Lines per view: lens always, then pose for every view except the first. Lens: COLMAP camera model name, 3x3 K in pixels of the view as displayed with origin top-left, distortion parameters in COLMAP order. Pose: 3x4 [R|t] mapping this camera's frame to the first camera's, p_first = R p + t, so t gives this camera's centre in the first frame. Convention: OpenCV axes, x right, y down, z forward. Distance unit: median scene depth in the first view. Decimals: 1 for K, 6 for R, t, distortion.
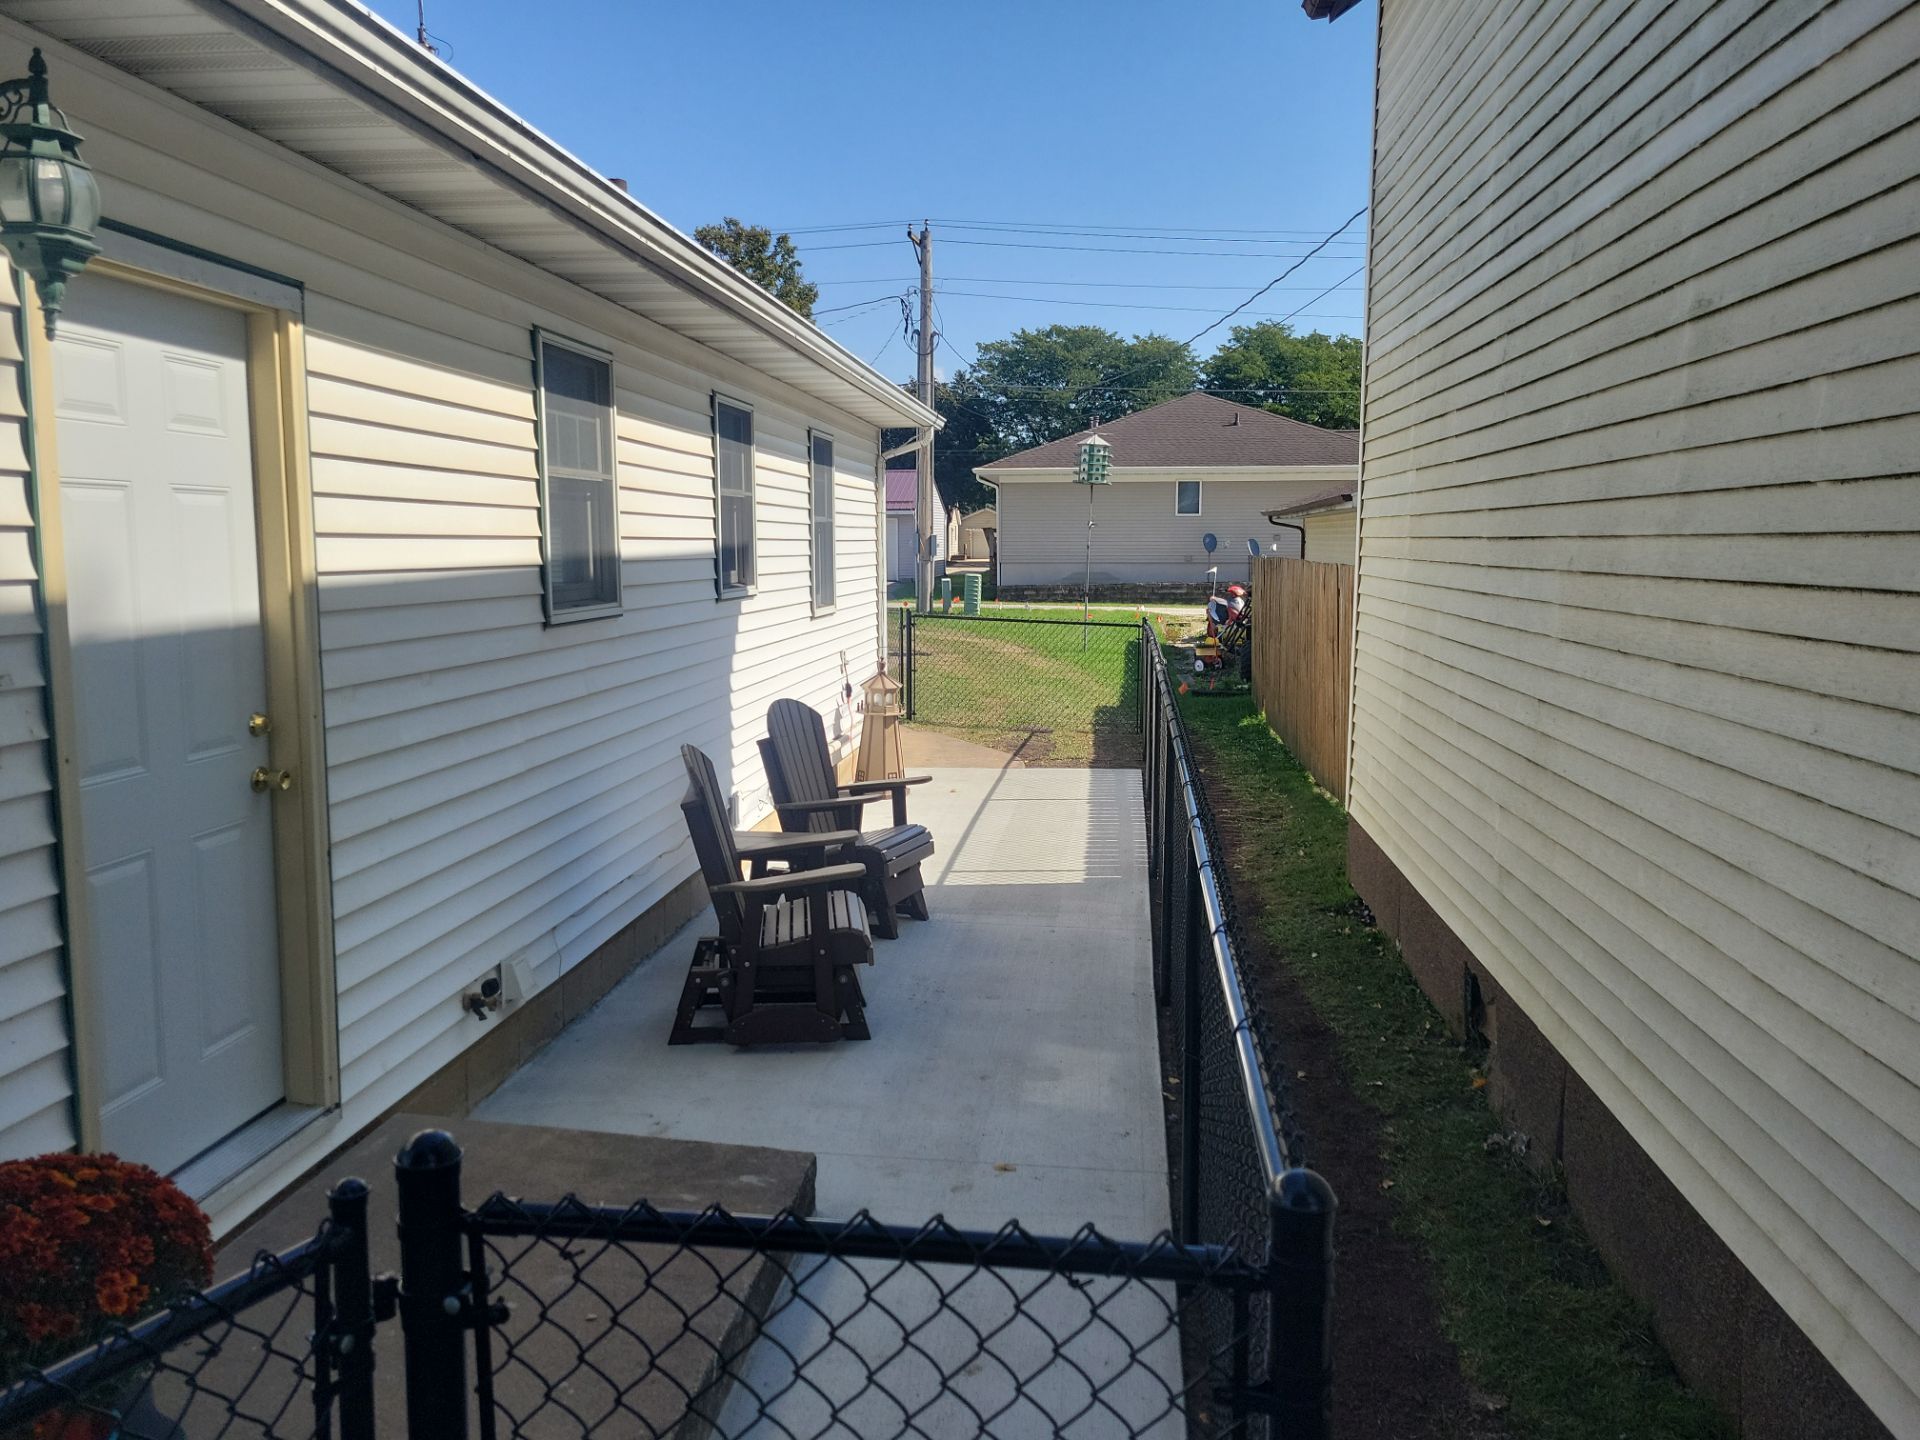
lens RADIAL K [[1451.4, 0, 953.8], [0, 1451.4, 711.8], [0, 0, 1]] dist [0.041823, -0.003470]
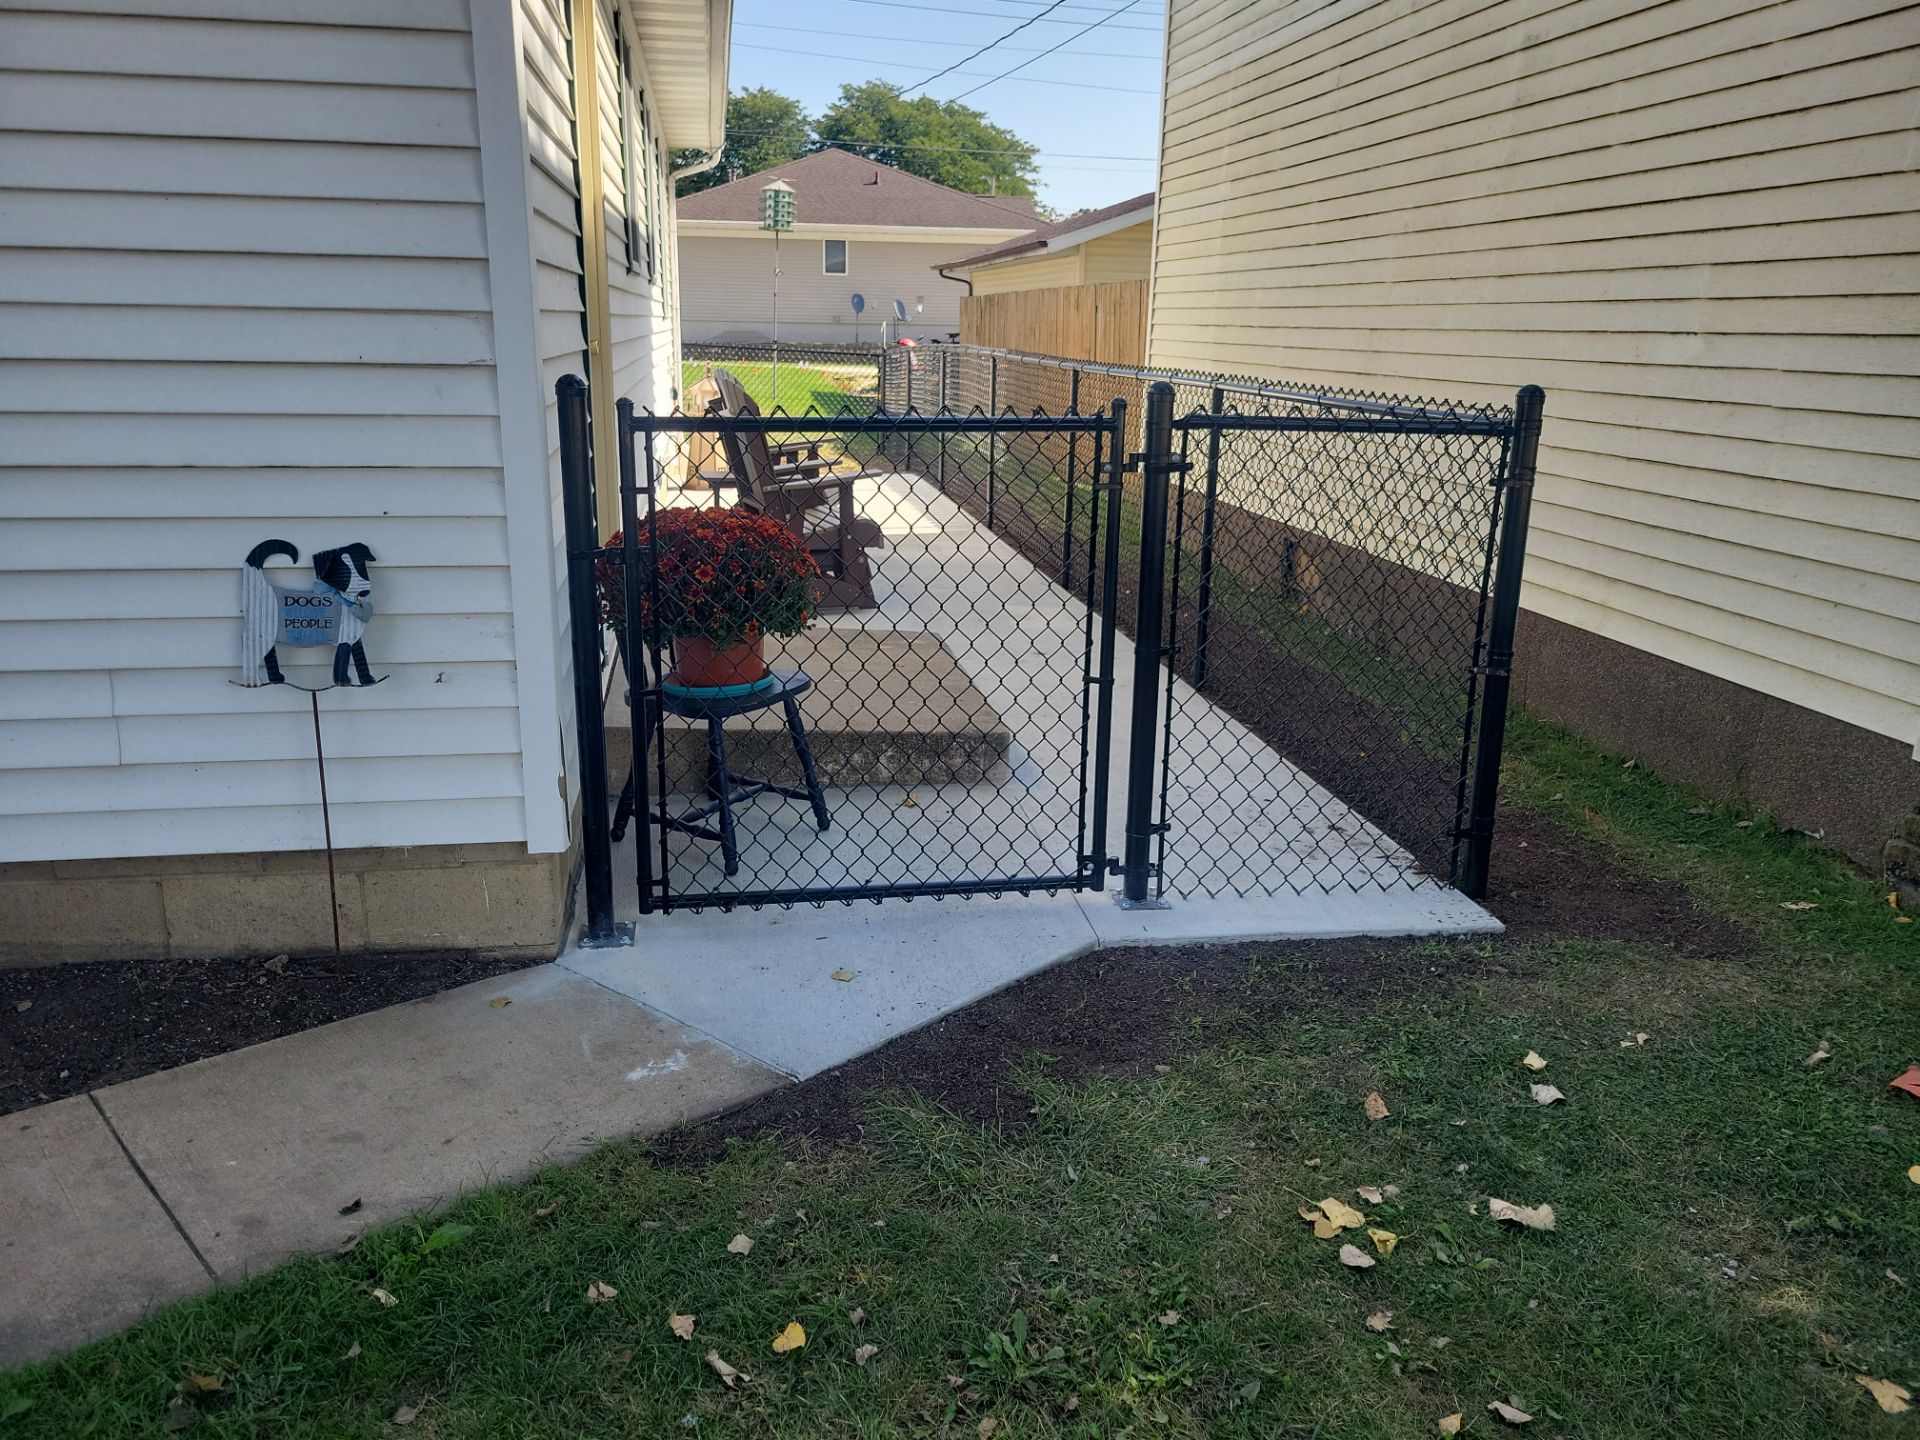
lens RADIAL K [[1451.4, 0, 953.8], [0, 1451.4, 711.8], [0, 0, 1]] dist [0.041823, -0.003470]
pose [[0.963086, -0.052739, 0.263977, -0.360289], [0.013164, 0.988674, 0.149498, 0.128626], [-0.268871, -0.140505, 0.952873, -0.297560]]
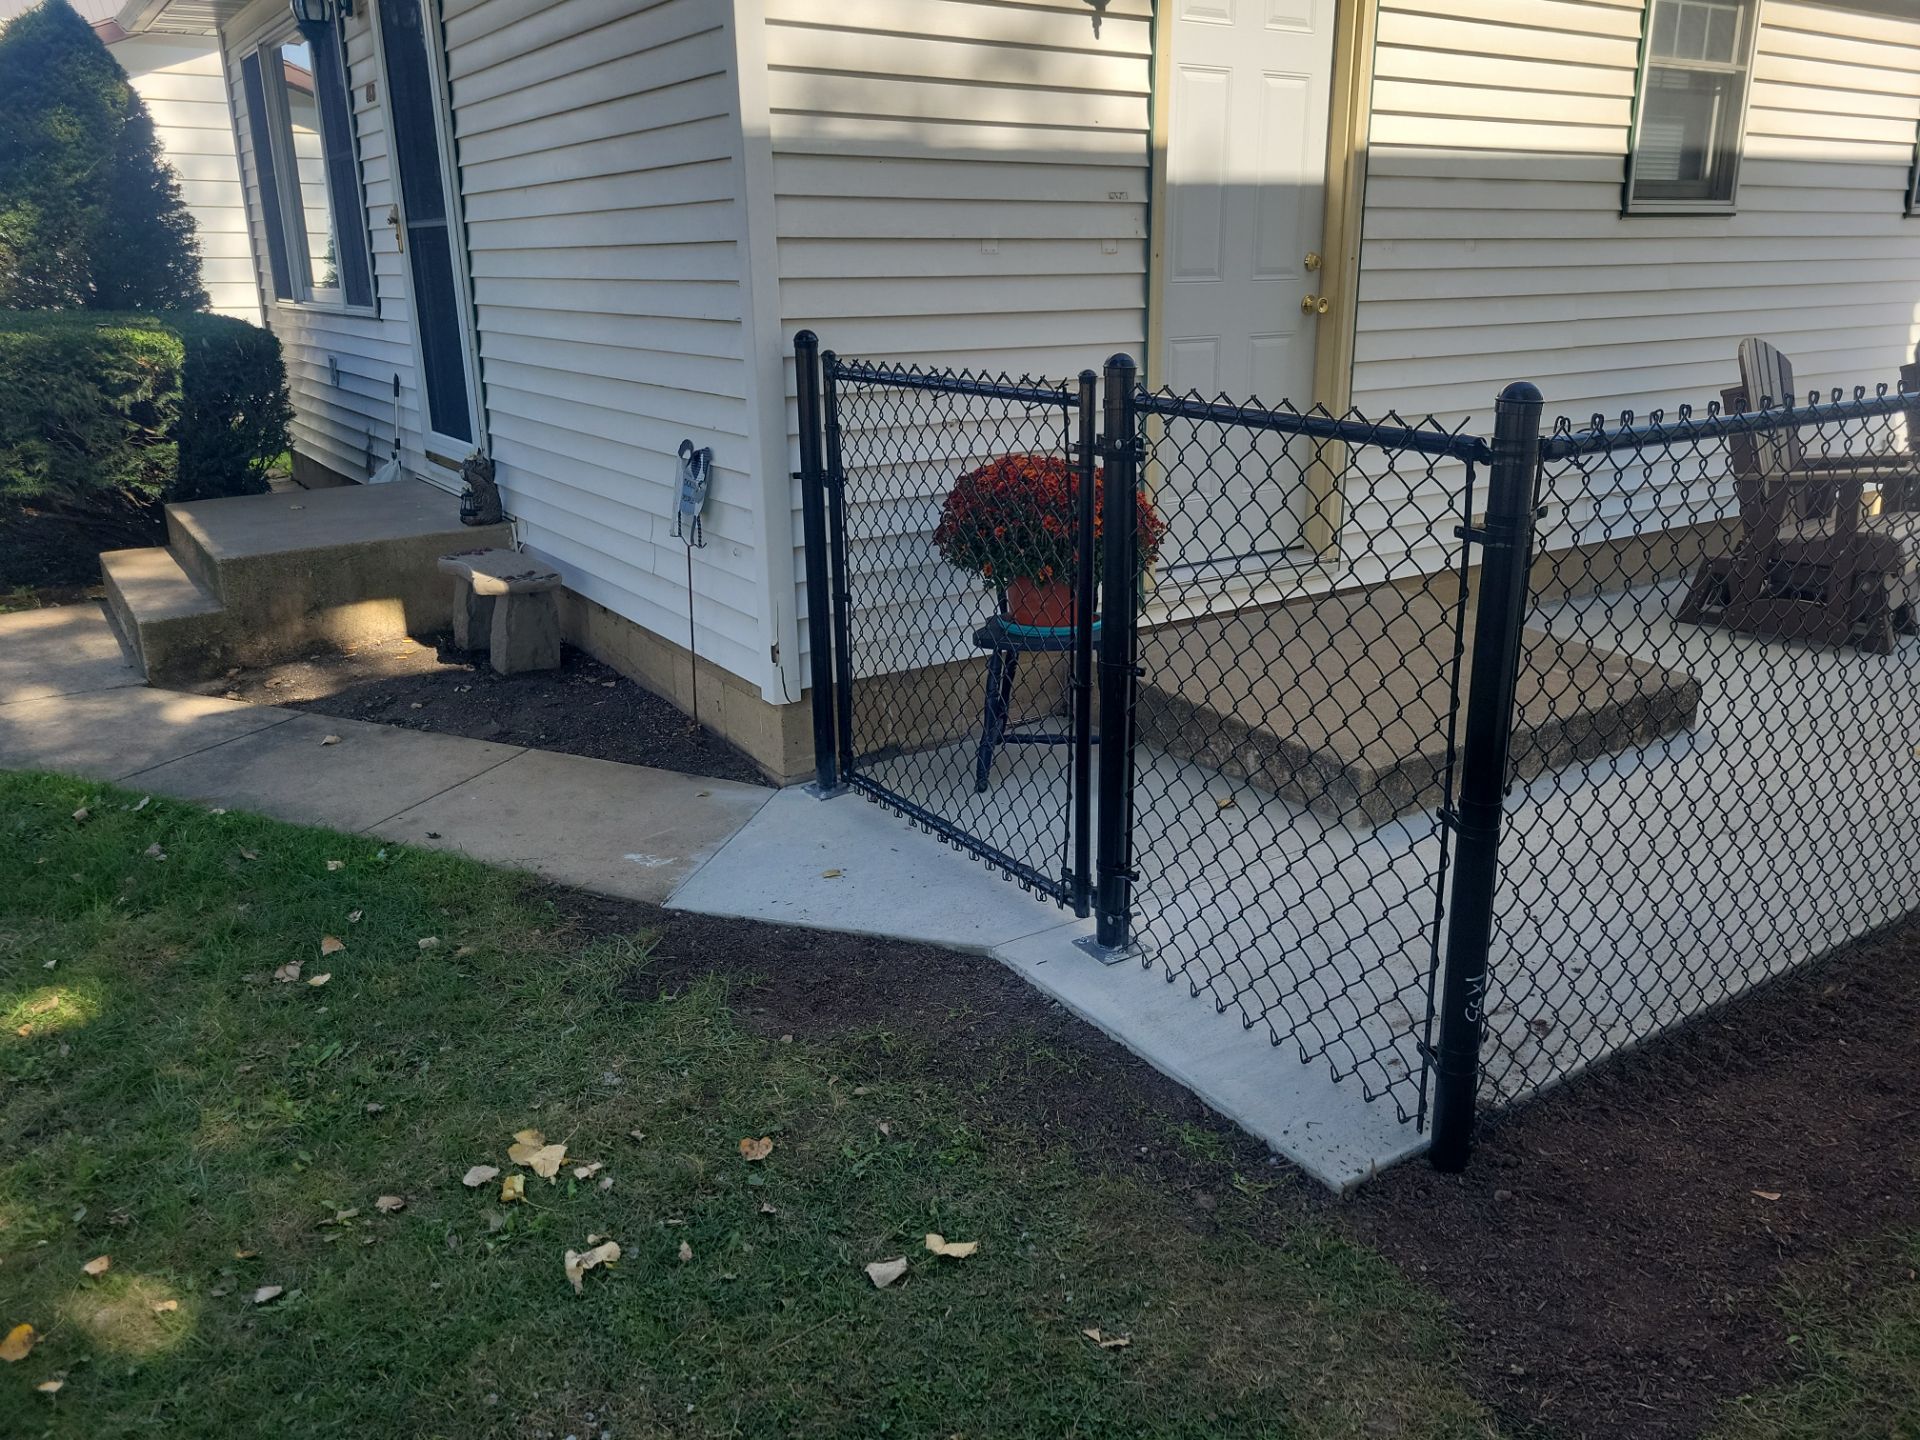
lens RADIAL K [[1447.7, 0, 982.6], [0, 1447.7, 703.1], [0, 0, 1]] dist [0.032420, -0.002371]
pose [[0.653992, 0.218382, -0.724295, 0.275697], [-0.082186, 0.972271, 0.218941, 0.095441], [0.752024, -0.083659, 0.653806, -0.104297]]
